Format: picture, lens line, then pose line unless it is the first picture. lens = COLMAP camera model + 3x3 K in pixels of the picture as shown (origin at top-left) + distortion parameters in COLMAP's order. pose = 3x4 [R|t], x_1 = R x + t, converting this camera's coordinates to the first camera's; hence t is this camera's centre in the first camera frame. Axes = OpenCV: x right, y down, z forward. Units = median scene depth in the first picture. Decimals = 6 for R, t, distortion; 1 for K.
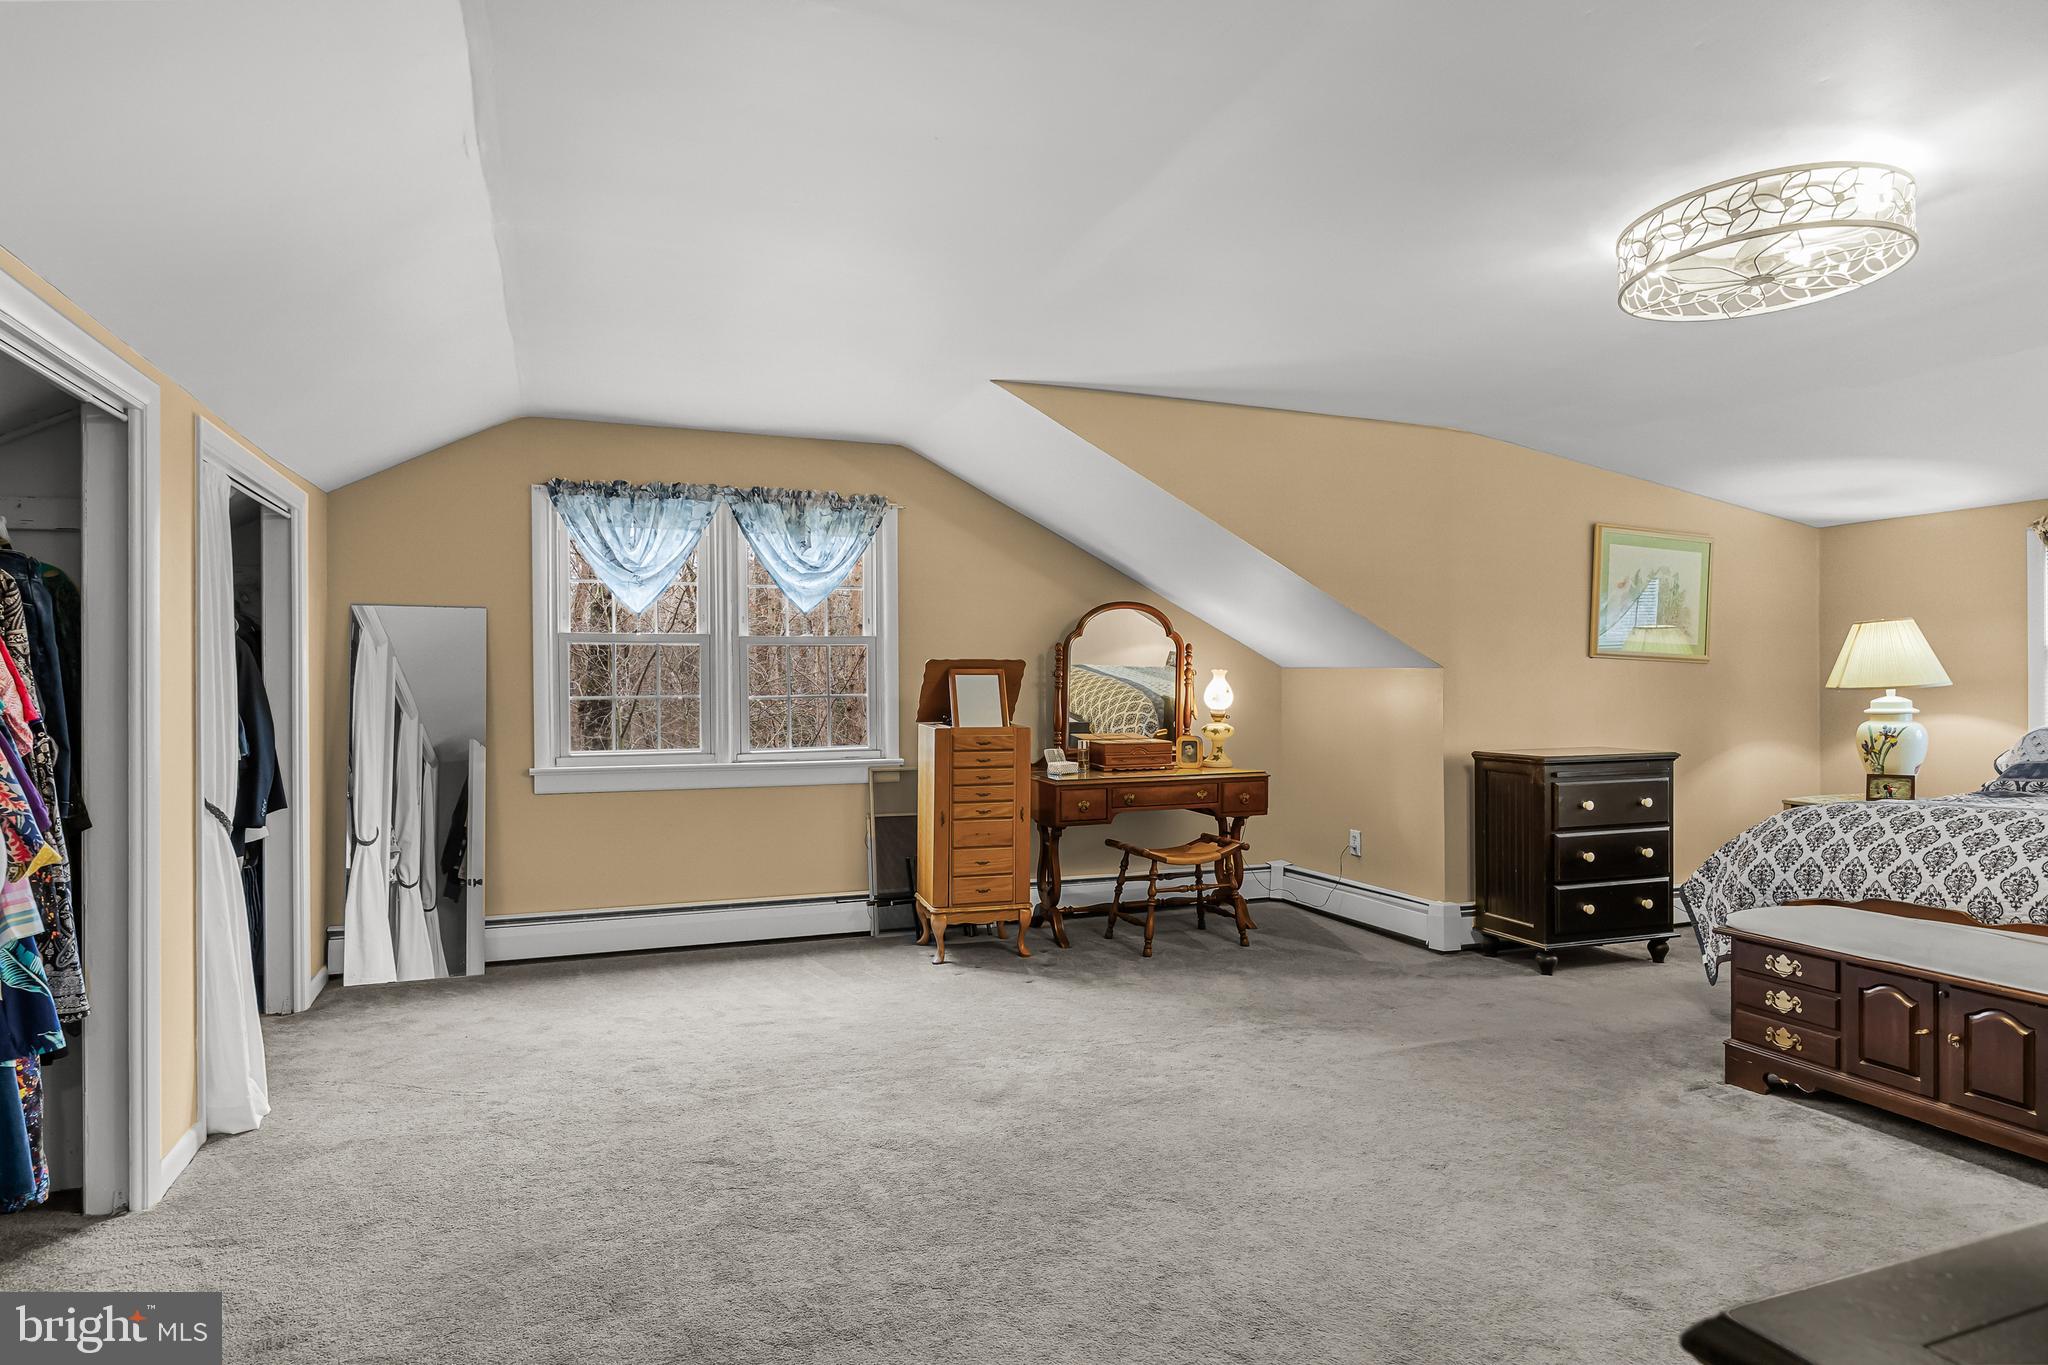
lens RADIAL K [[1127.3, 0, 1011.0], [0, 1127.3, 690.0], [0, 0, 1]] dist [-0.003116, -0.000642]
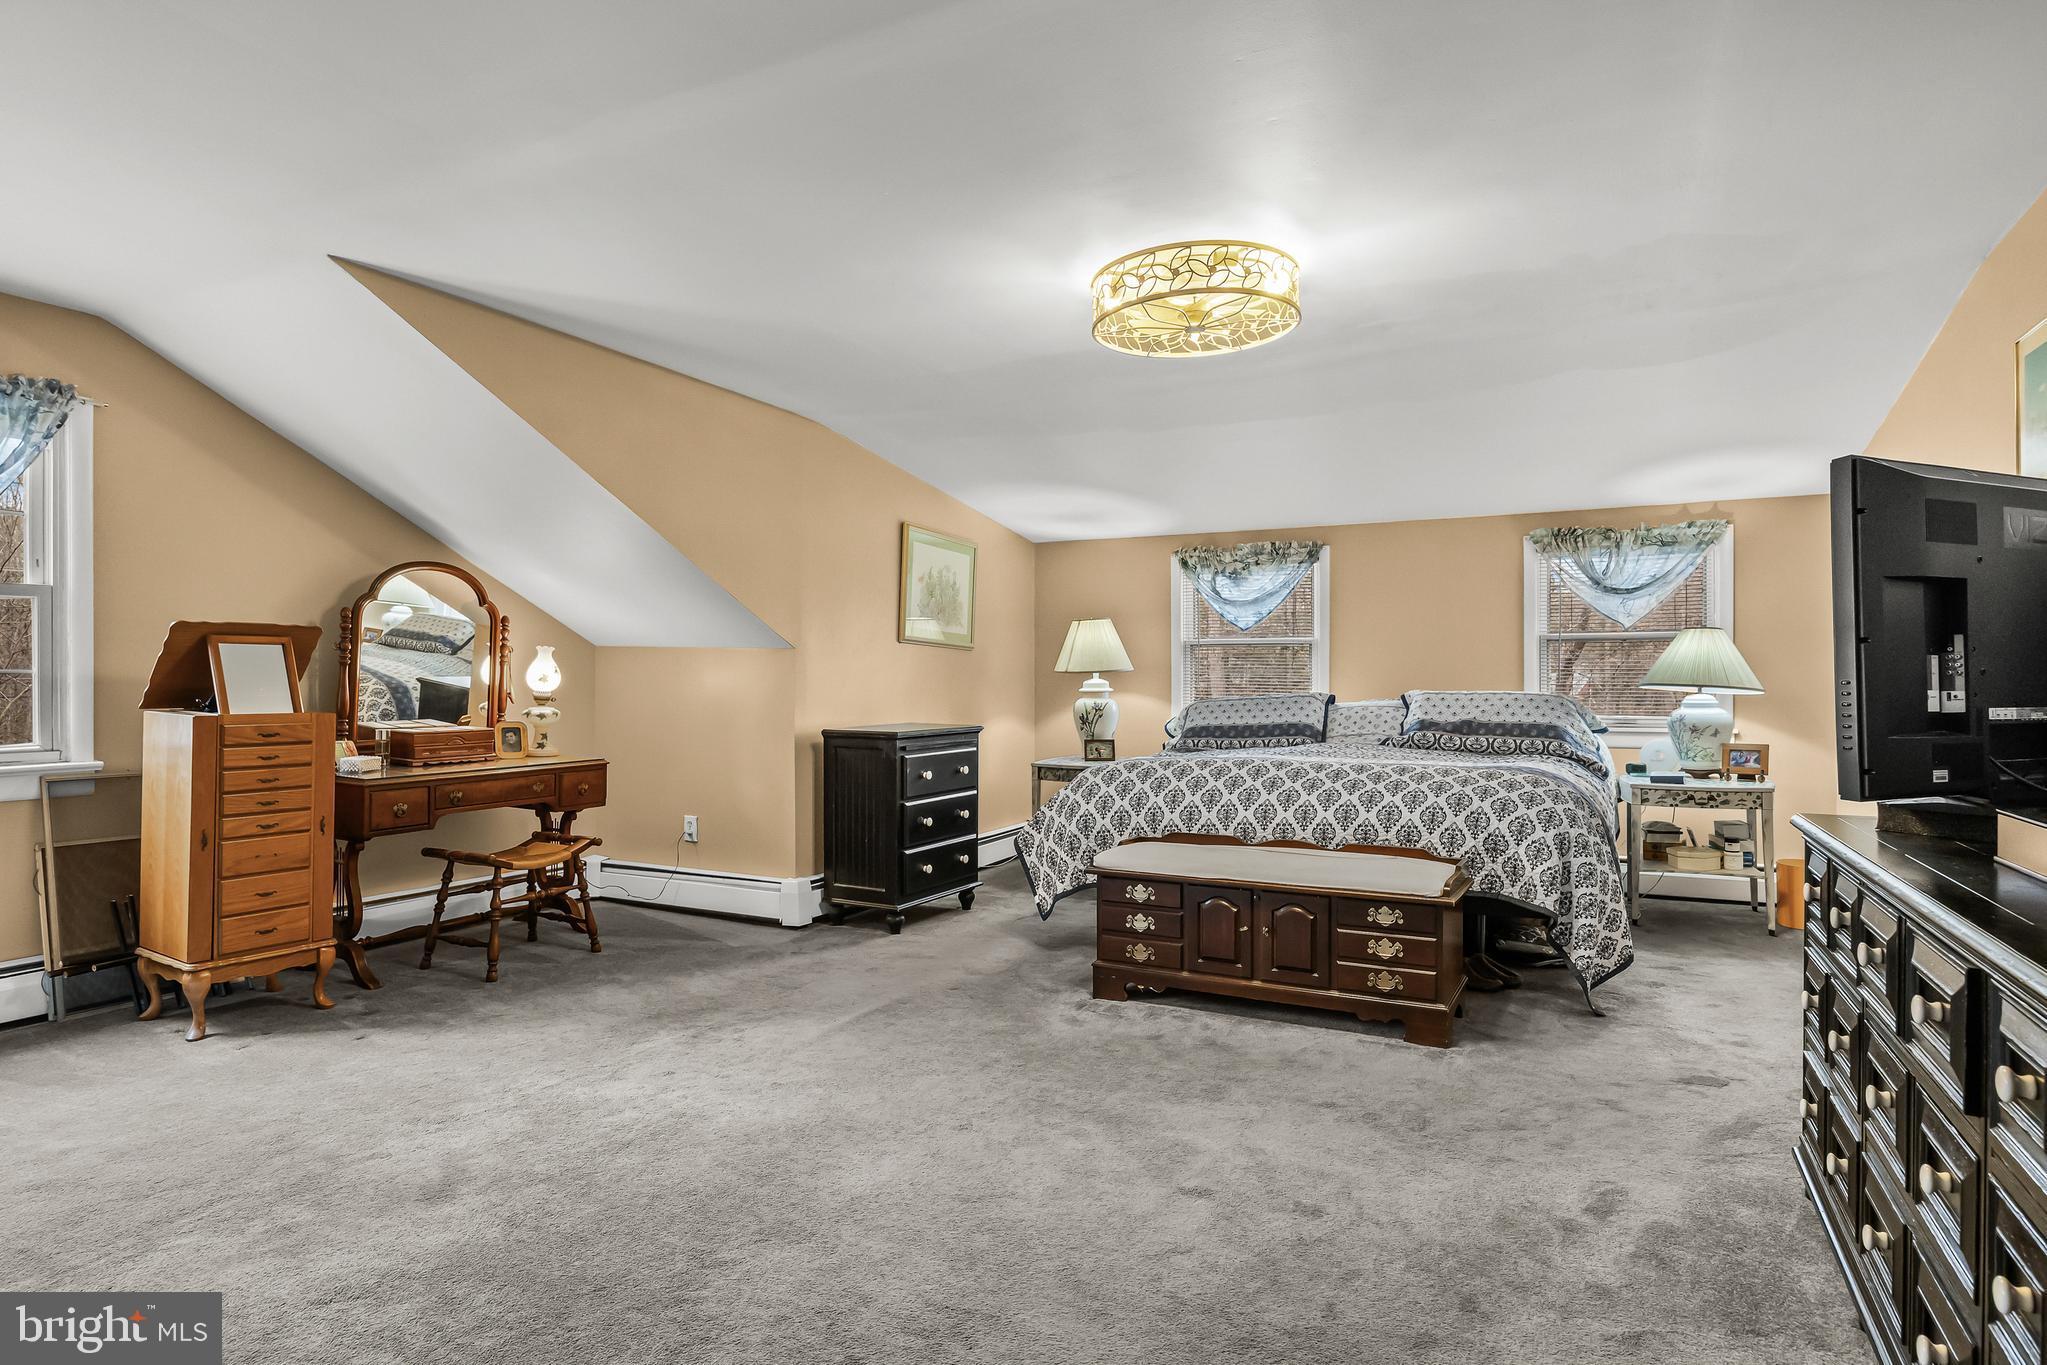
lens RADIAL K [[1126.8, 0, 1010.5], [0, 1126.8, 676.8], [0, 0, 1]] dist [-0.003116, -0.000642]
pose [[0.752309, 0.005391, 0.658789, -0.150298], [-0.004023, 0.999985, -0.003589, 0.009374], [-0.658799, 0.000050, 0.752319, 0.110986]]
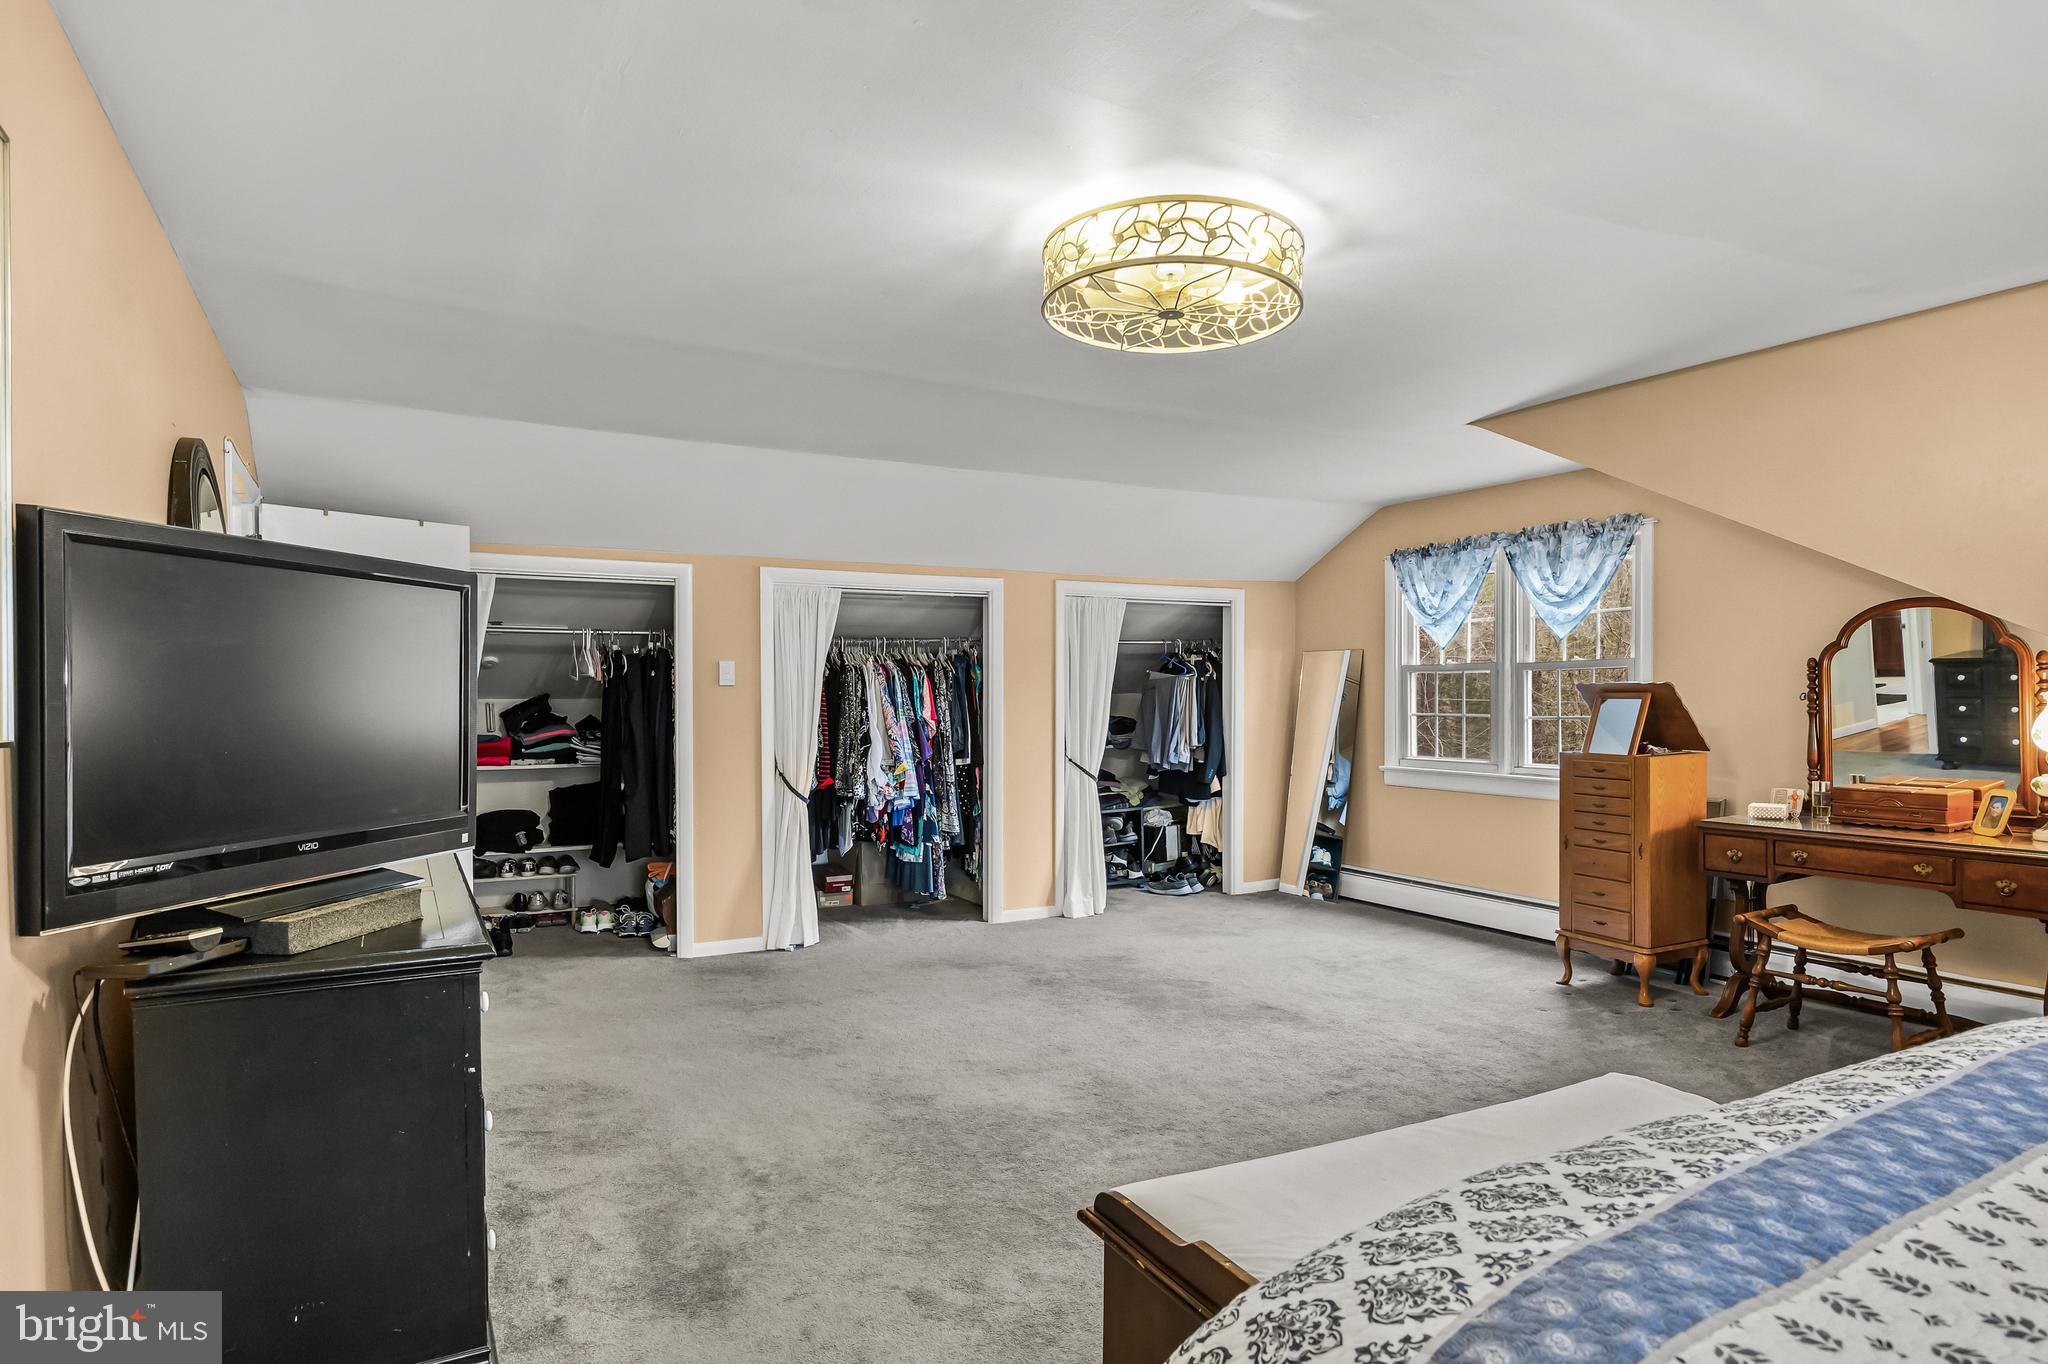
lens RADIAL K [[1127.3, 0, 1015.7], [0, 1127.3, 692.5], [0, 0, 1]] dist [-0.003116, -0.000642]
pose [[0.138859, 0.001339, -0.990311, 0.881404], [0.001442, 0.999998, 0.001554, -0.022266], [0.990311, -0.001643, 0.138857, 0.380821]]
